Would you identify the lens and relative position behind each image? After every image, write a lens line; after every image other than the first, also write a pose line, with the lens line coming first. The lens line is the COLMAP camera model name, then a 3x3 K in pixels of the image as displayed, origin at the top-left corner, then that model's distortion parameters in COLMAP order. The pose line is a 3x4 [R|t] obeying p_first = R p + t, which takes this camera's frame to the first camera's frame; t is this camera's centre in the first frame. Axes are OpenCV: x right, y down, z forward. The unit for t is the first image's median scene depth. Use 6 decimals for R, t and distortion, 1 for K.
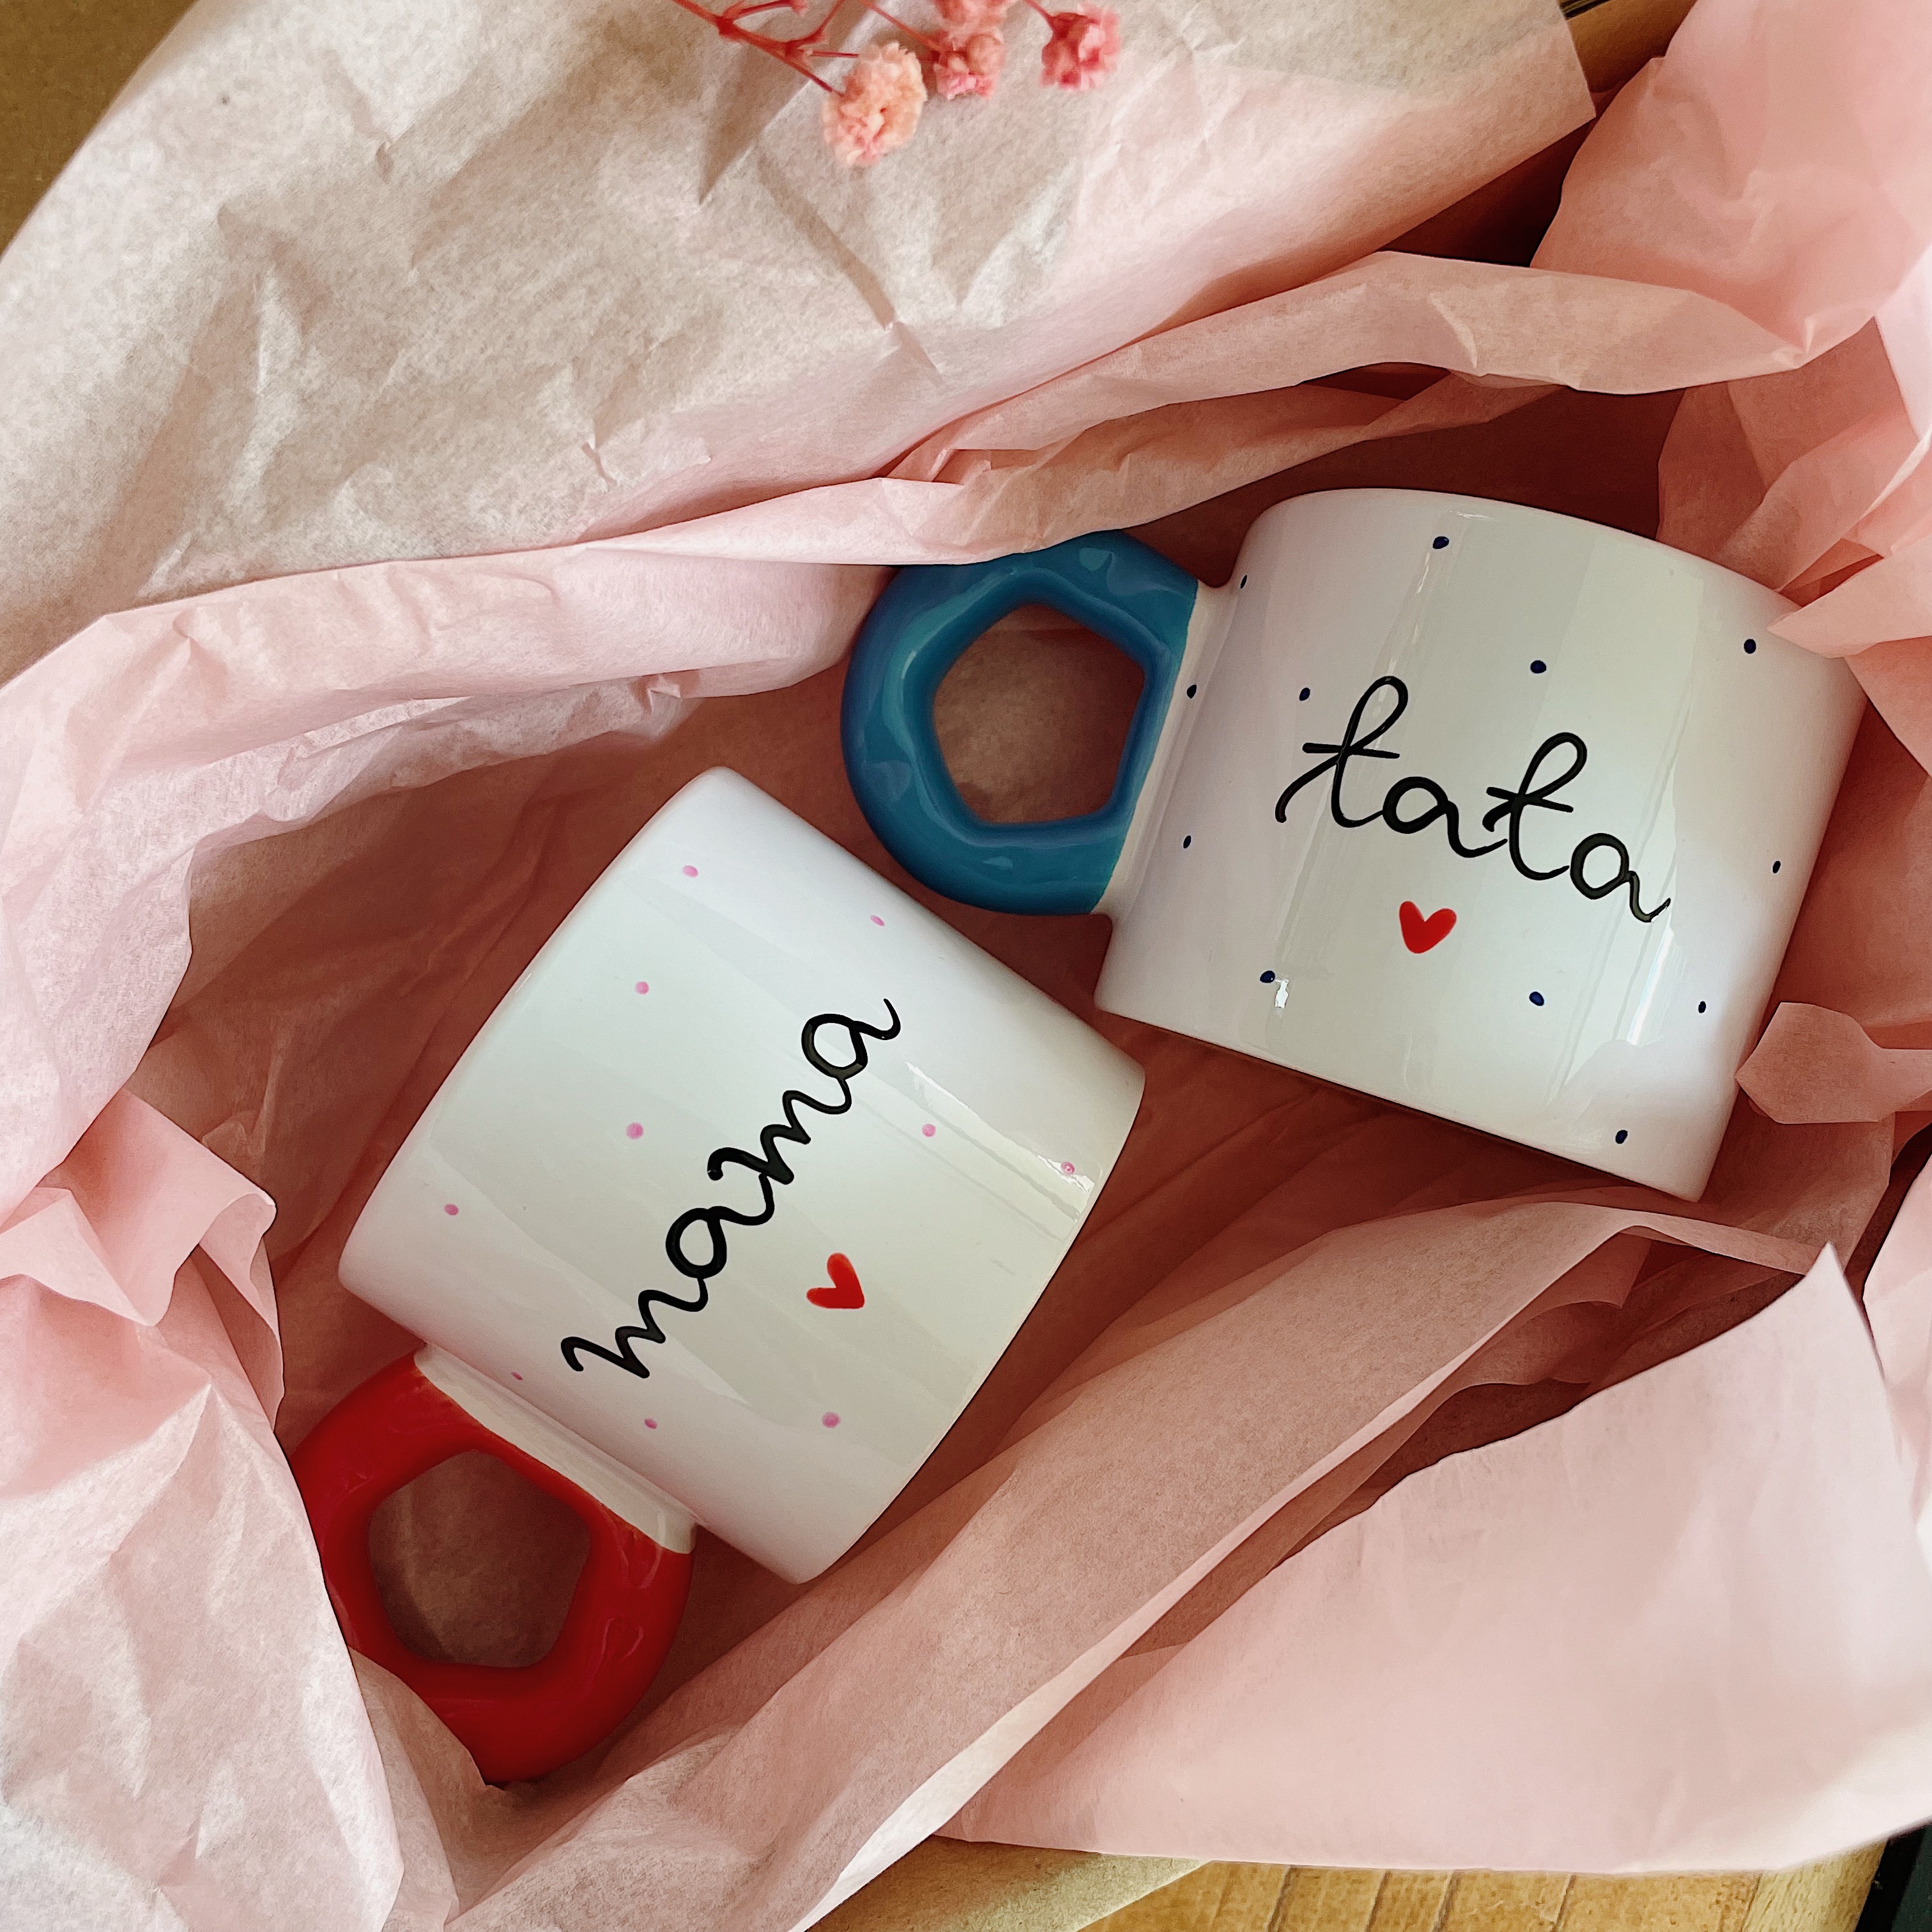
lens RADIAL K [[2004.8, 0, 952.0], [0, 2004.8, 979.7], [0, 0, 1]] dist [0.097510, -0.177301]
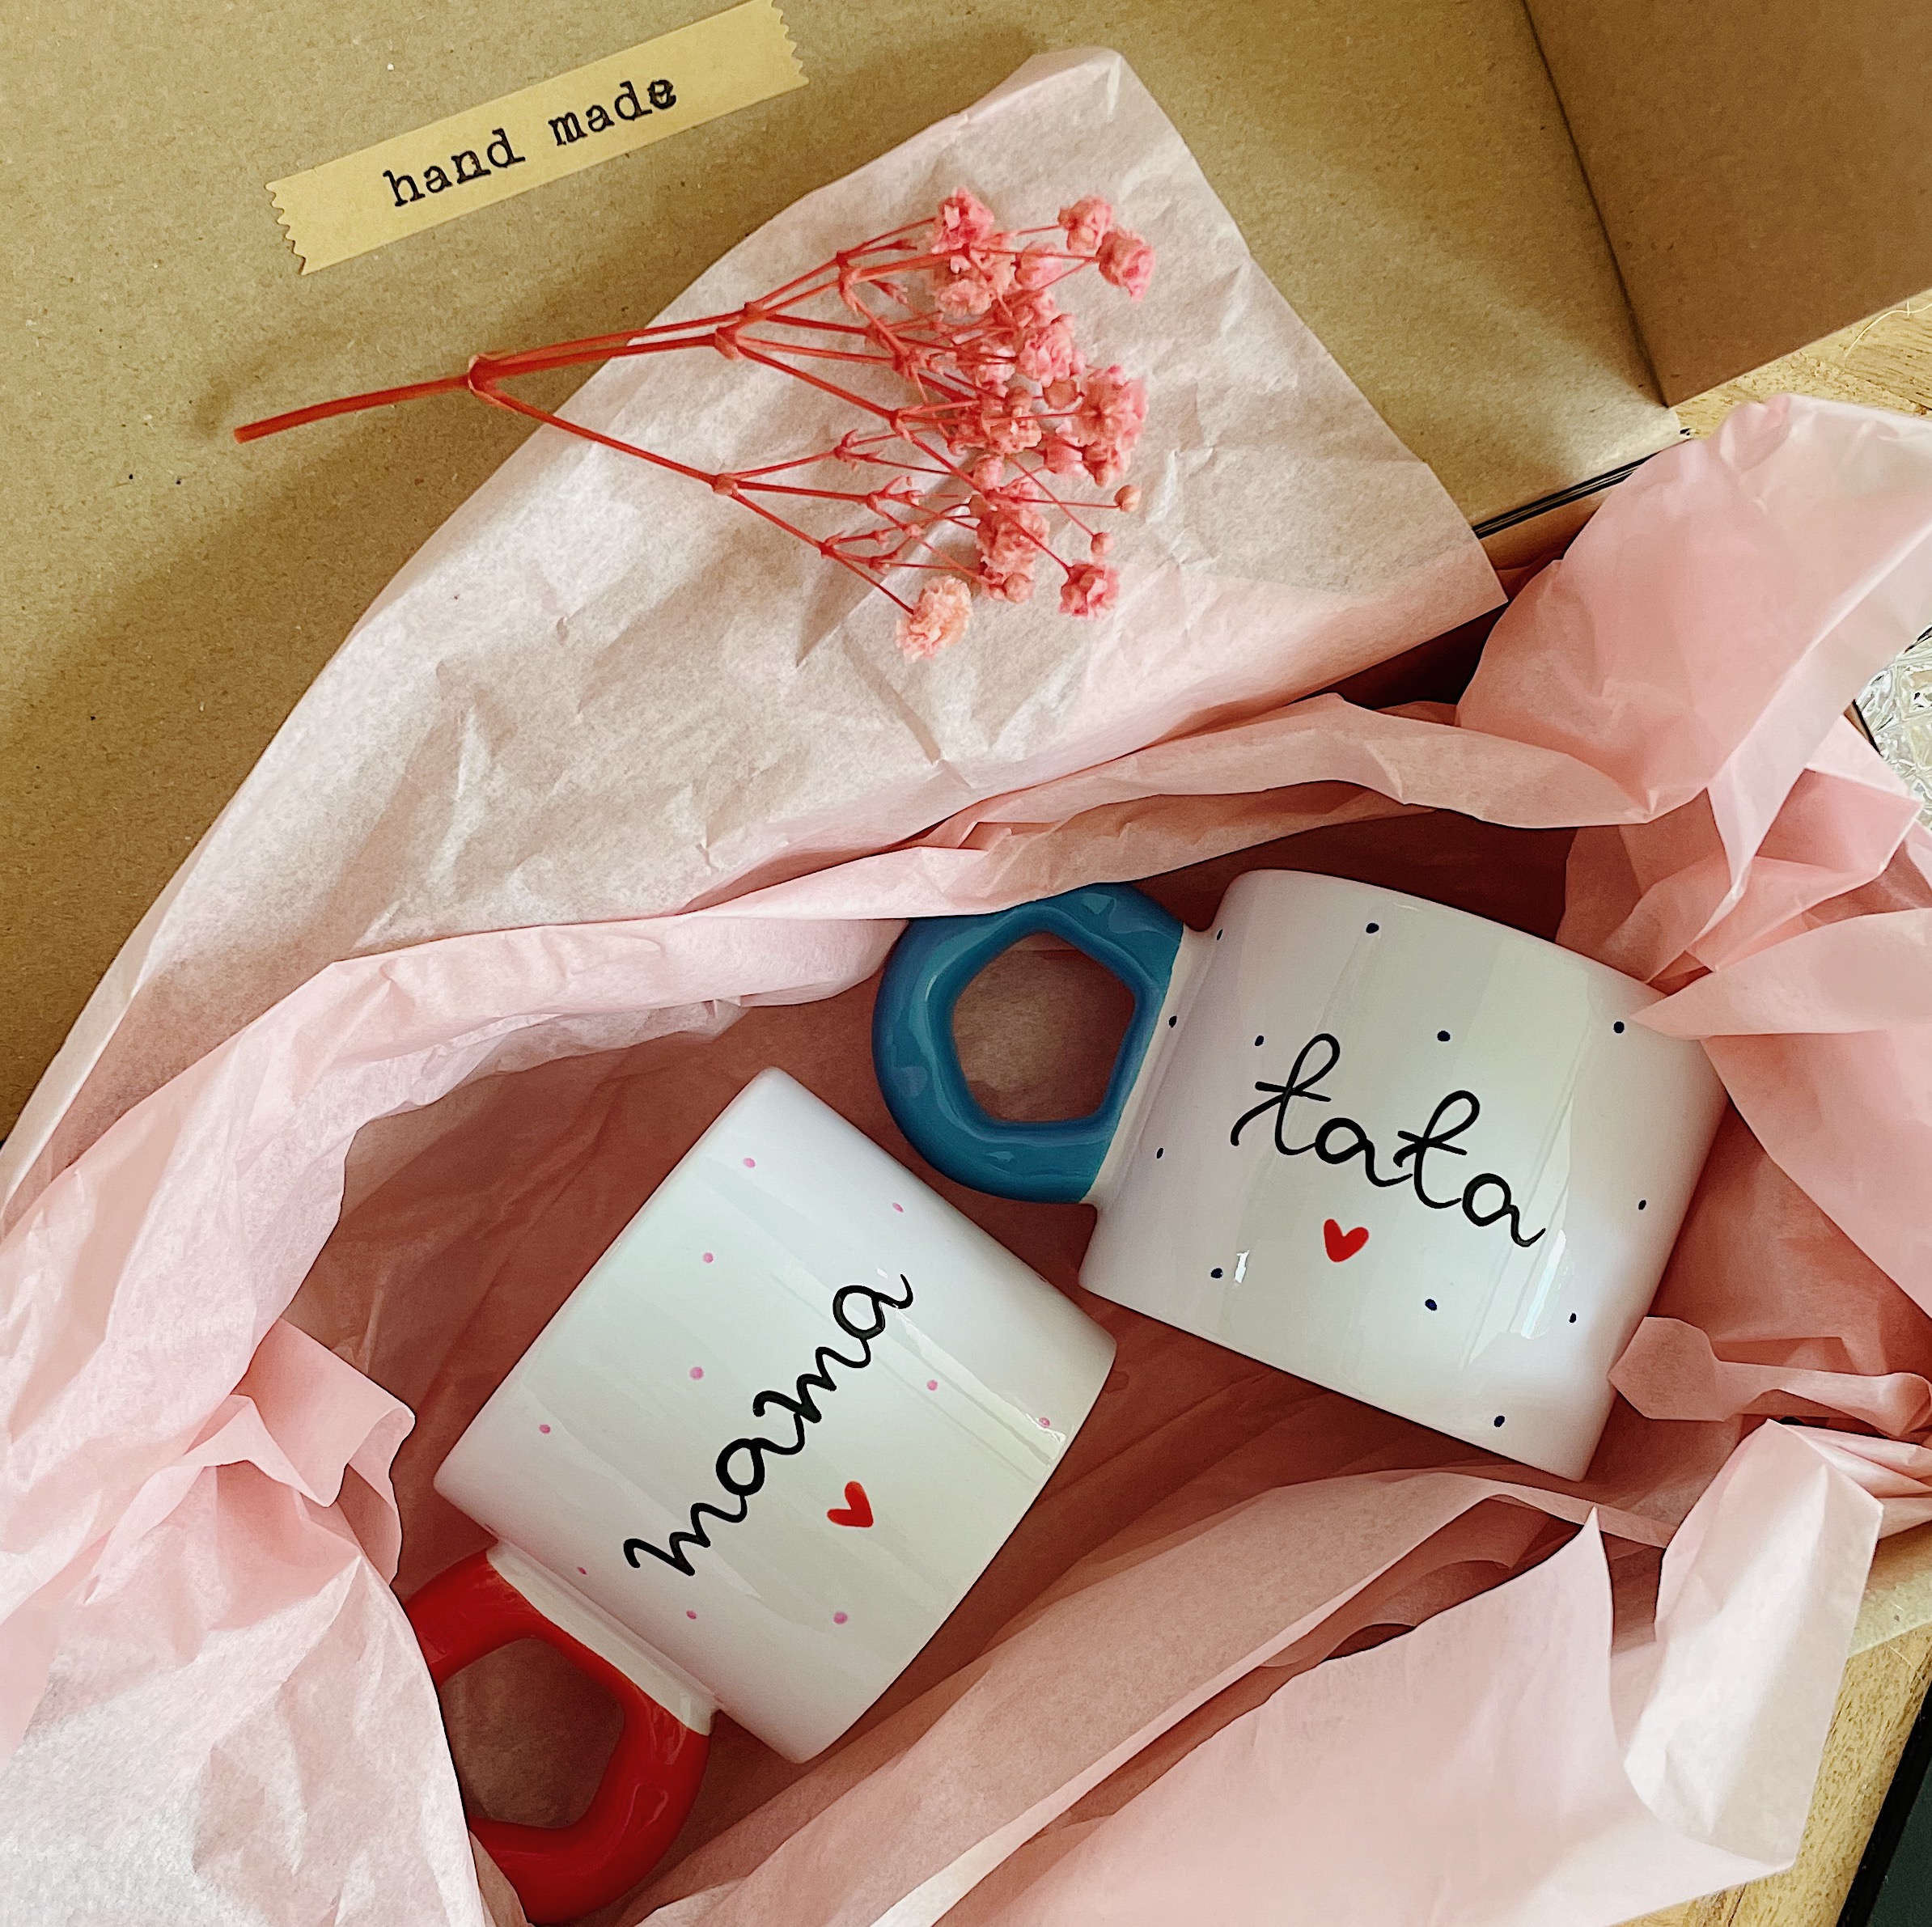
lens RADIAL K [[3108.1, 0, 920.7], [0, 3108.1, 1022.3], [0, 0, 1]] dist [0.205020, -0.907371]
pose [[0.998579, 0.052210, -0.010680, -0.010565], [-0.052546, 0.998039, -0.034008, -0.087097], [0.008884, 0.034520, 0.999365, -0.979526]]
